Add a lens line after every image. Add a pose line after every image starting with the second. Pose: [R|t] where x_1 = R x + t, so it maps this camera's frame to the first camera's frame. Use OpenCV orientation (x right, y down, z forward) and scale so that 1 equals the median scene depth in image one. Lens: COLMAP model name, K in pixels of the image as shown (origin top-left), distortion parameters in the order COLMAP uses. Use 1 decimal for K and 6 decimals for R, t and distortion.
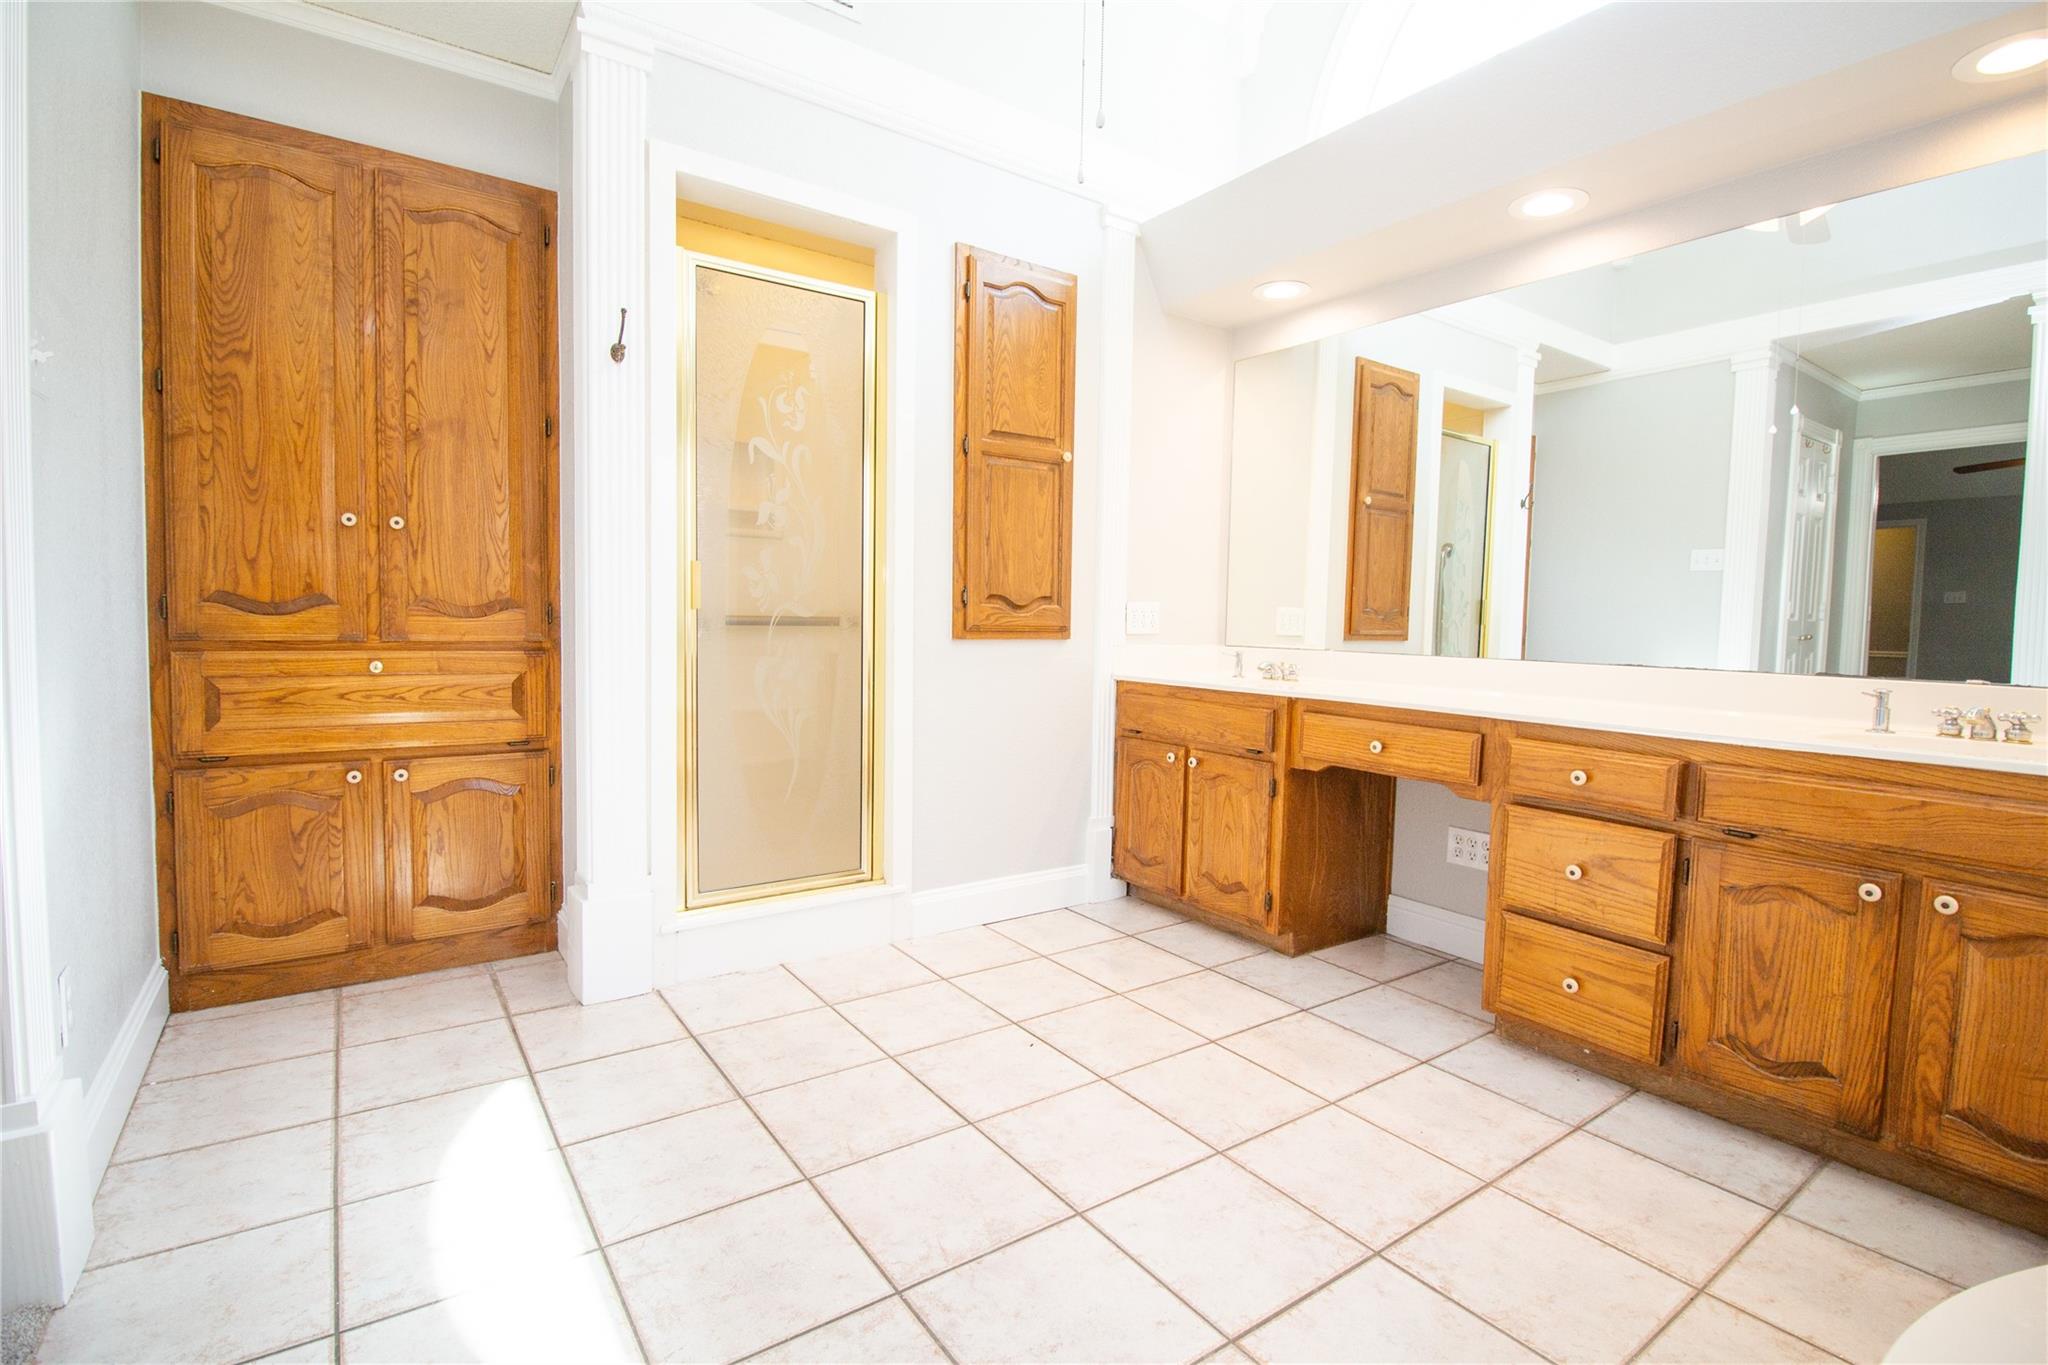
lens RADIAL K [[930.6, 0, 1024.0], [0, 930.6, 682.5], [0, 0, 1]] dist [-0.016767, -0.000405]
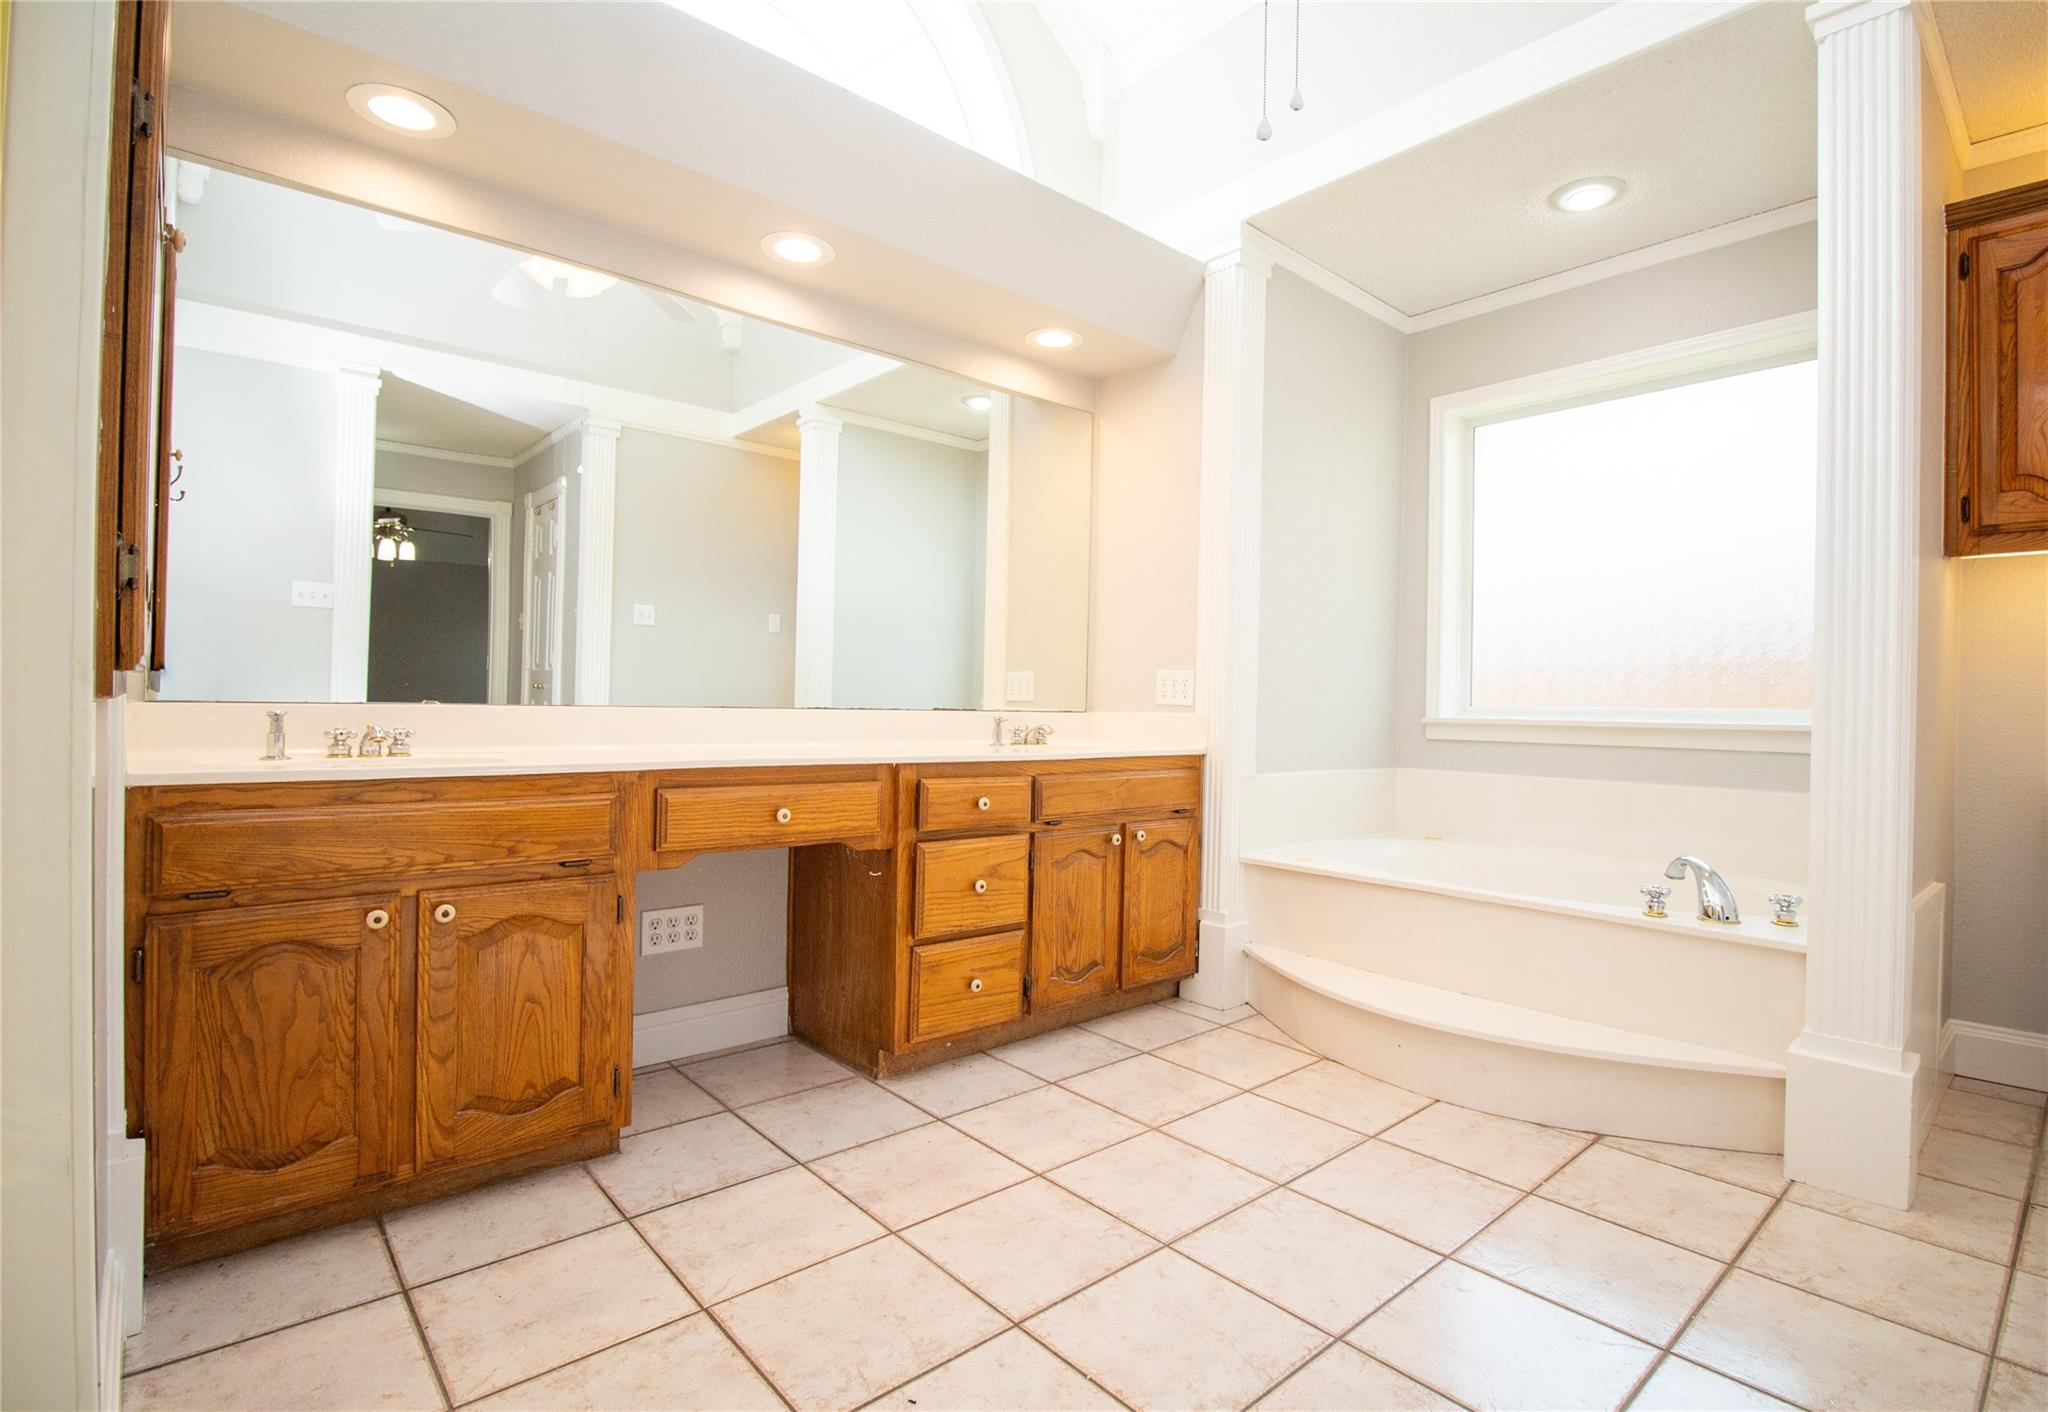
lens RADIAL K [[1003.6, 0, 1031.9], [0, 1003.6, 696.7], [0, 0, 1]] dist [-0.020178, -0.000465]
pose [[-0.112094, -0.020080, 0.993495, -0.683360], [0.046175, 0.998611, 0.025393, -0.063182], [-0.992624, 0.048721, -0.111011, 1.110283]]
